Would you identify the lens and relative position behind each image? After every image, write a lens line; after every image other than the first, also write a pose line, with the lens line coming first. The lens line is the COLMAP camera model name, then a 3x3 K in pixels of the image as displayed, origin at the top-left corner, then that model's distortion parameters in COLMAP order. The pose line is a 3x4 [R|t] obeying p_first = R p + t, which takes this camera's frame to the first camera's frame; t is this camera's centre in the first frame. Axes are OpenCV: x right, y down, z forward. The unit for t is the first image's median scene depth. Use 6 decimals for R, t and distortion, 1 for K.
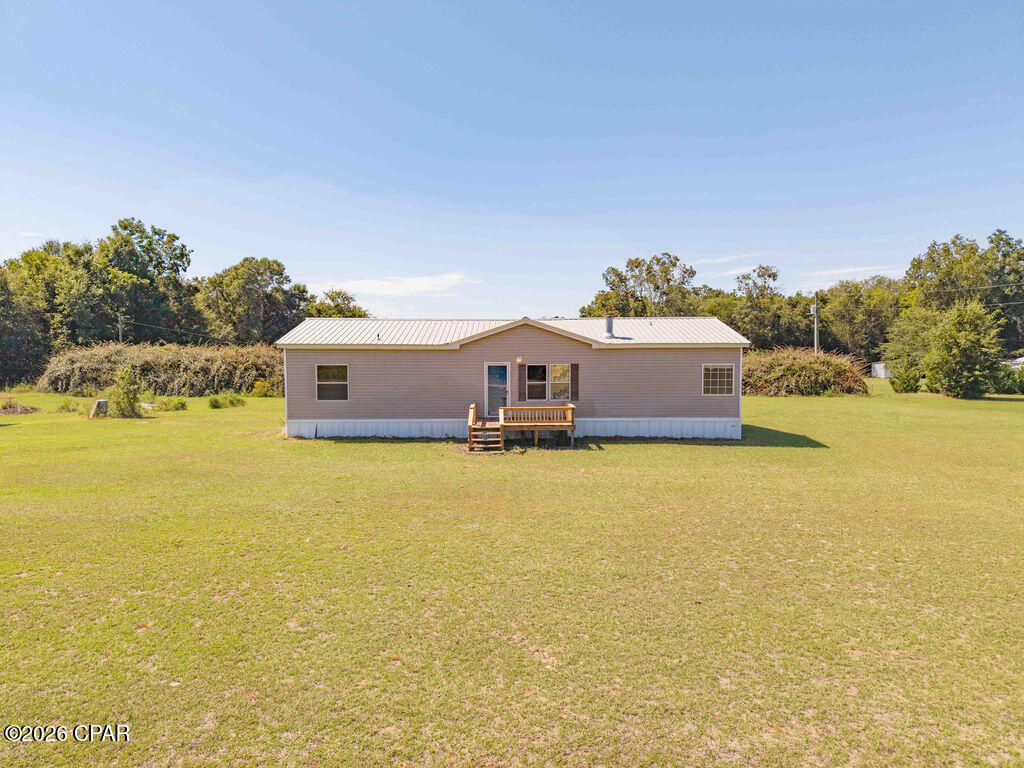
lens RADIAL K [[692.5, 0, 512.0], [0, 692.5, 384.0], [0, 0, 1]] dist [0.045097, -0.052837]
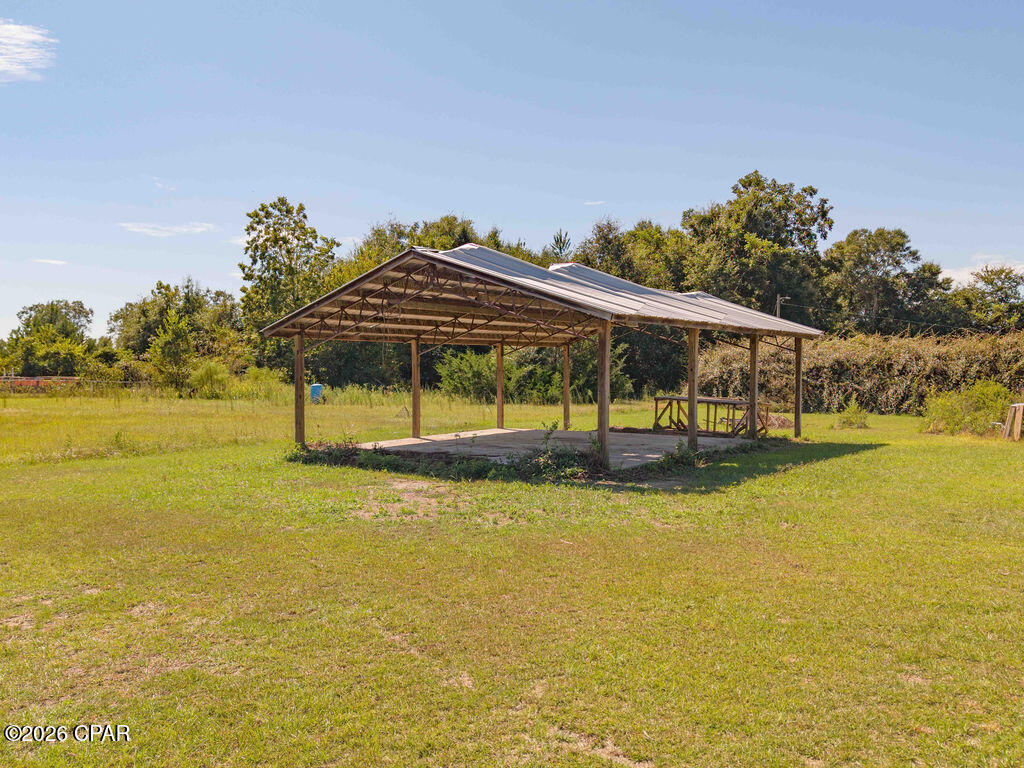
lens RADIAL K [[832.3, 0, 512.0], [0, 832.3, 384.0], [0, 0, 1]] dist [0.062194, -0.002040]
pose [[0.815577, 0.009341, -0.578573, -0.357390], [-0.031338, 0.999115, -0.028045, 0.023953], [0.577799, 0.041005, 0.815149, 0.215008]]
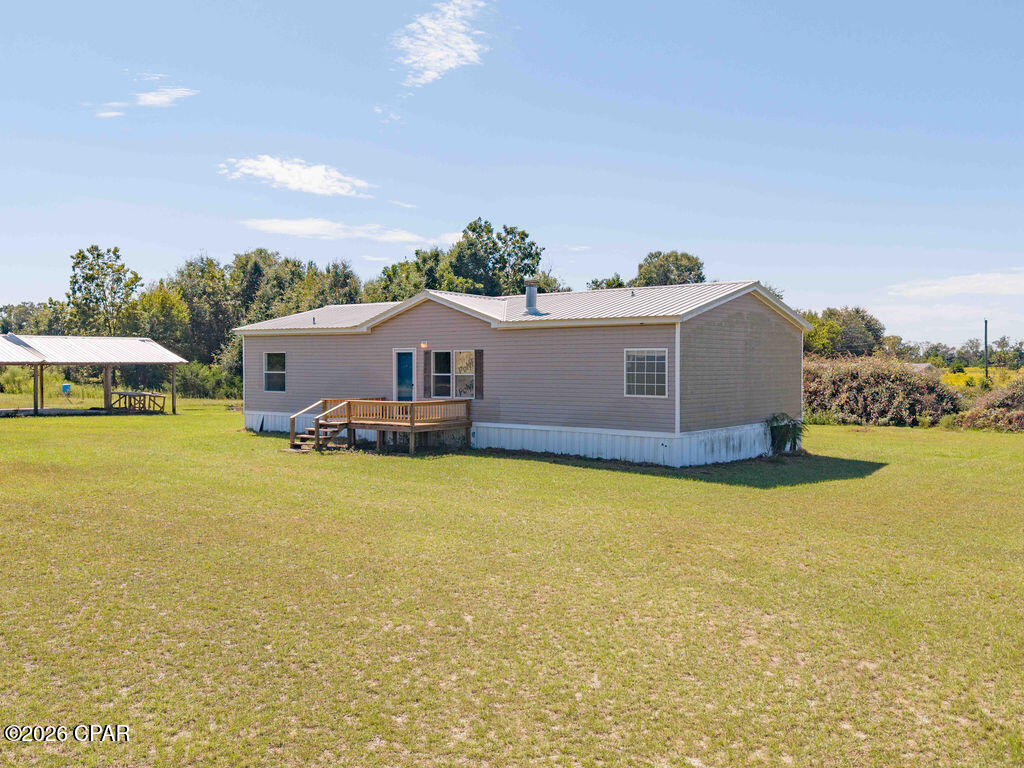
lens RADIAL K [[904.8, 0, 512.0], [0, 904.8, 384.0], [0, 0, 1]] dist [0.077265, -0.142779]
pose [[0.782113, 0.017545, -0.622890, 0.353243], [-0.040932, 0.998891, -0.023258, 0.014040], [0.621791, 0.043687, 0.781964, 0.122924]]
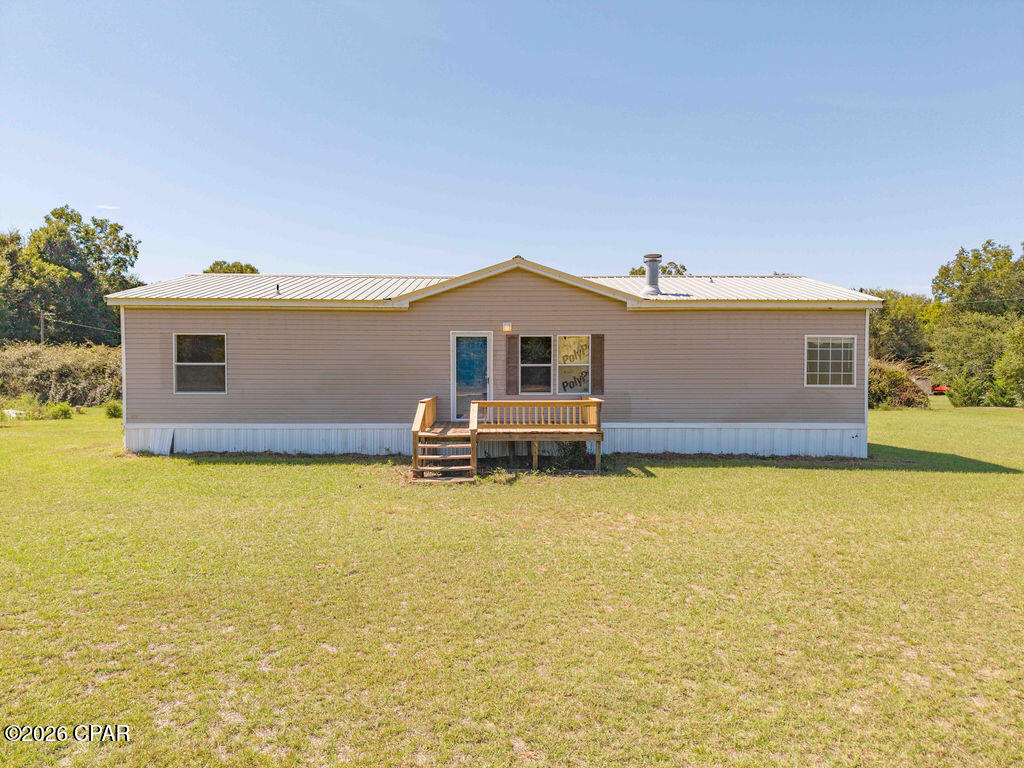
lens RADIAL K [[692.5, 0, 512.0], [0, 692.5, 384.0], [0, 0, 1]] dist [0.045097, -0.052837]
pose [[0.999983, 0.003295, 0.004853, 0.005602], [-0.003140, 0.999494, -0.031655, 0.016550], [-0.004955, 0.031640, 0.999487, 0.186190]]
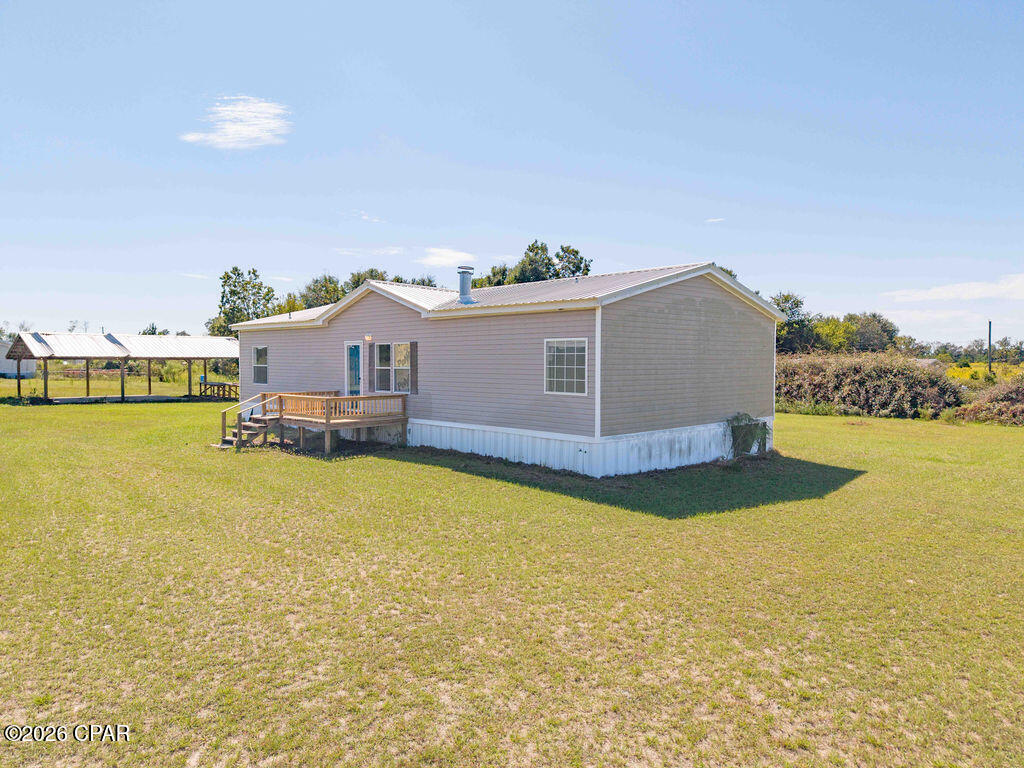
lens RADIAL K [[684.0, 0, 512.0], [0, 684.0, 384.0], [0, 0, 1]] dist [0.049278, -0.055946]
pose [[0.697582, 0.028609, -0.715933, 0.322019], [-0.046400, 0.998909, -0.005293, 0.006131], [0.715001, 0.036912, 0.698148, 0.280719]]
